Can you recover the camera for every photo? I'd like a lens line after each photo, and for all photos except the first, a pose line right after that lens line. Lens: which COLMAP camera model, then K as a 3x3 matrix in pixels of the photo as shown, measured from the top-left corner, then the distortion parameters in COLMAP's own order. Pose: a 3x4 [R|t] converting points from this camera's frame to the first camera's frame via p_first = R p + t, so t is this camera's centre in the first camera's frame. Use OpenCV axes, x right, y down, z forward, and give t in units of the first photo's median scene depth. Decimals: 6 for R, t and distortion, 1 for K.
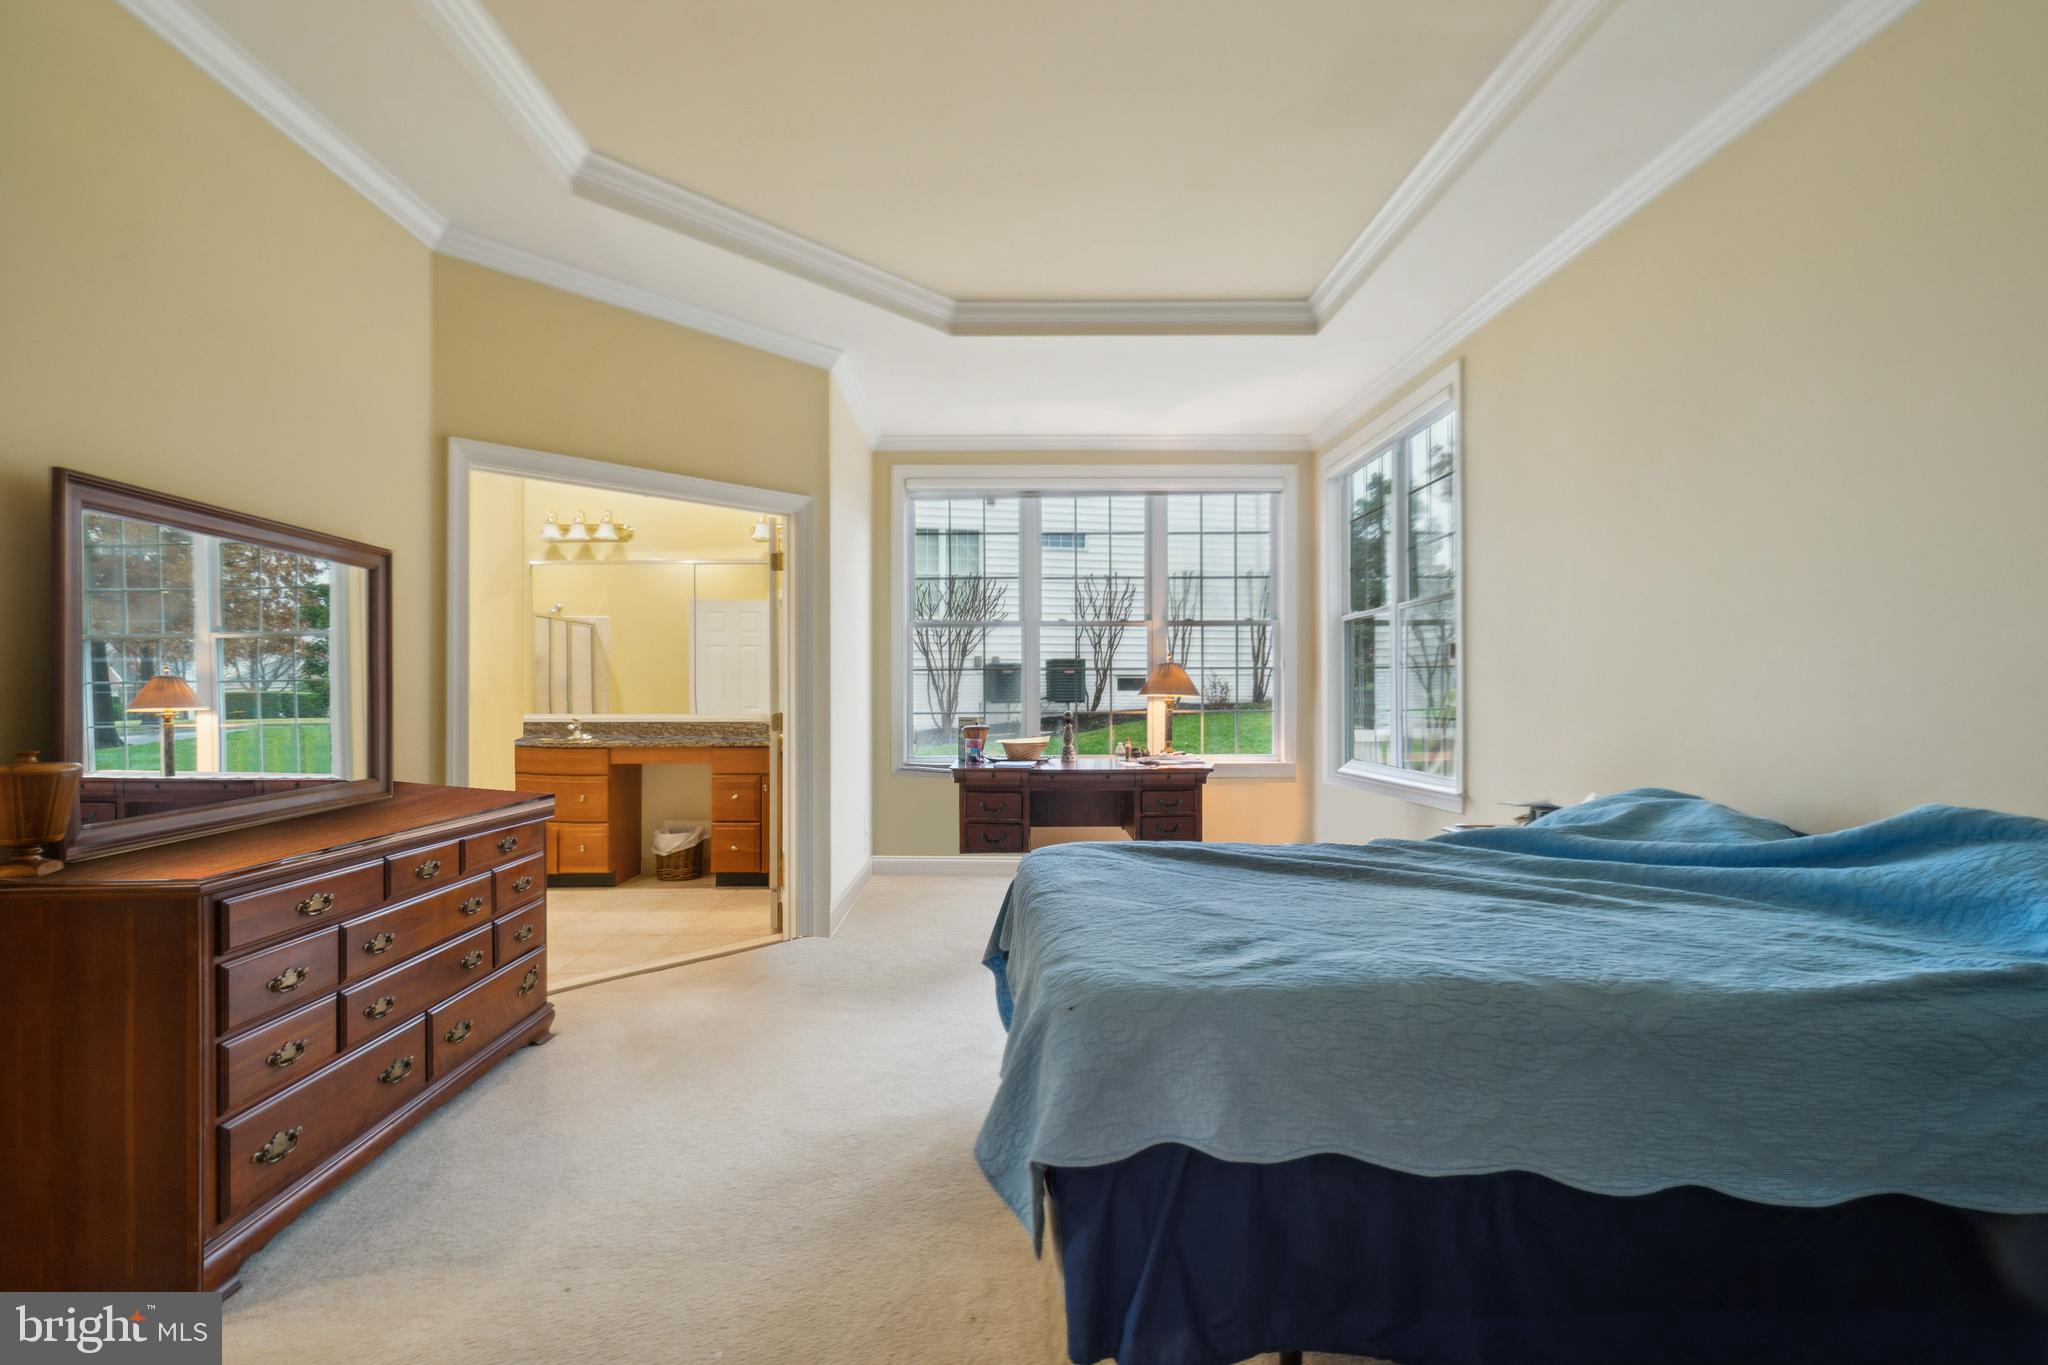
lens RADIAL K [[941.2, 0, 1016.4], [0, 941.2, 693.3], [0, 0, 1]] dist [-0.004646, -0.000203]
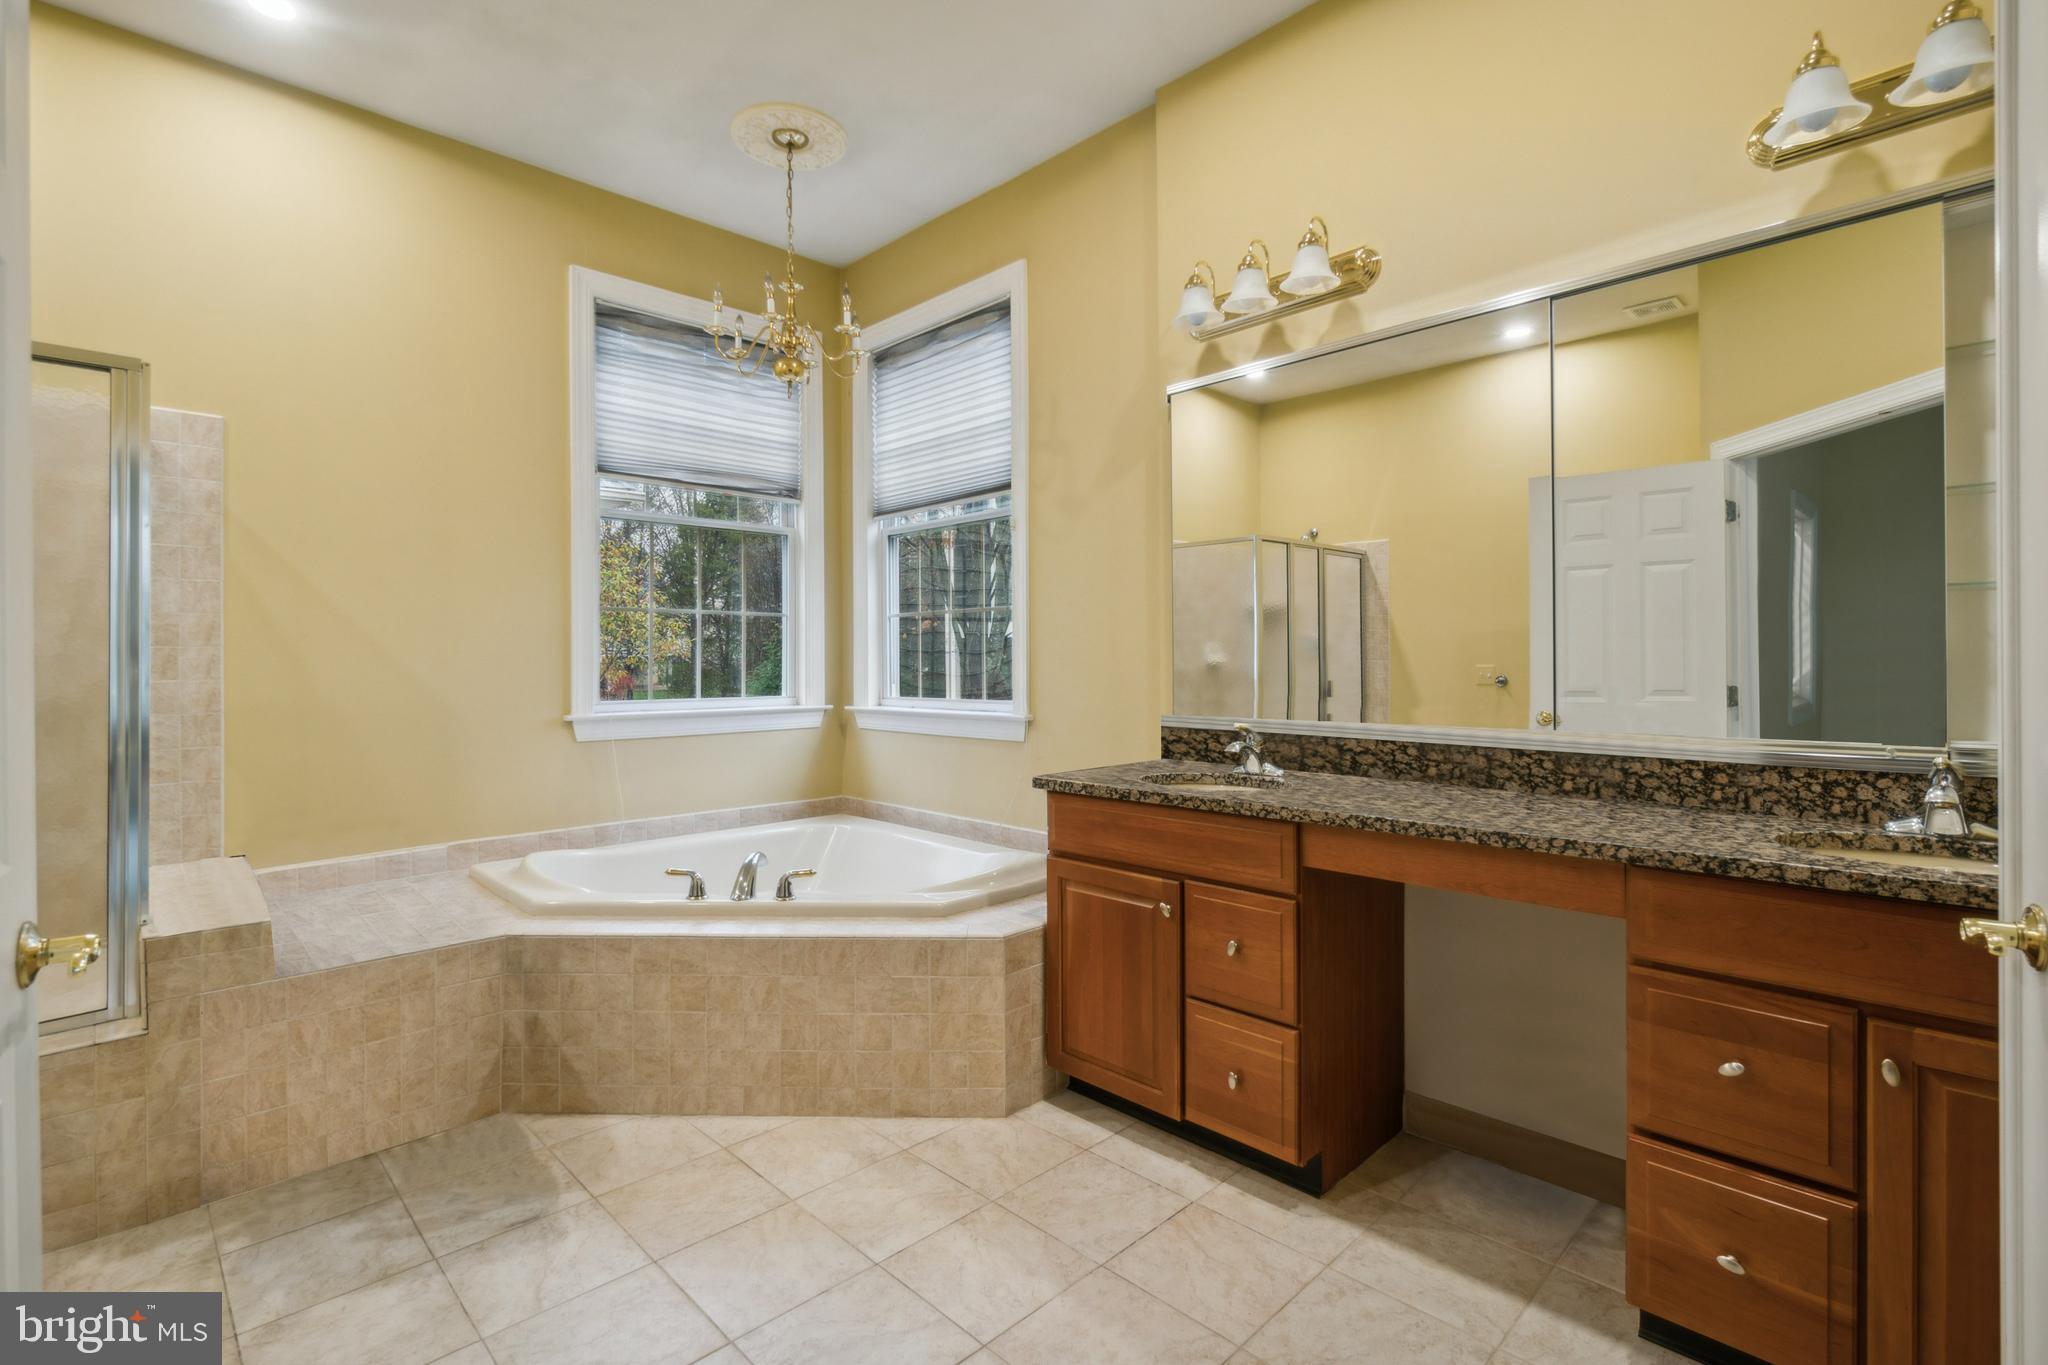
lens RADIAL K [[941.2, 0, 1027.6], [0, 941.2, 673.9], [0, 0, 1]] dist [-0.004646, -0.000203]
pose [[0.681602, -0.004429, -0.731709, -0.223065], [0.015152, 0.999853, 0.008062, -0.001885], [0.731566, -0.016581, 0.681569, 0.631996]]
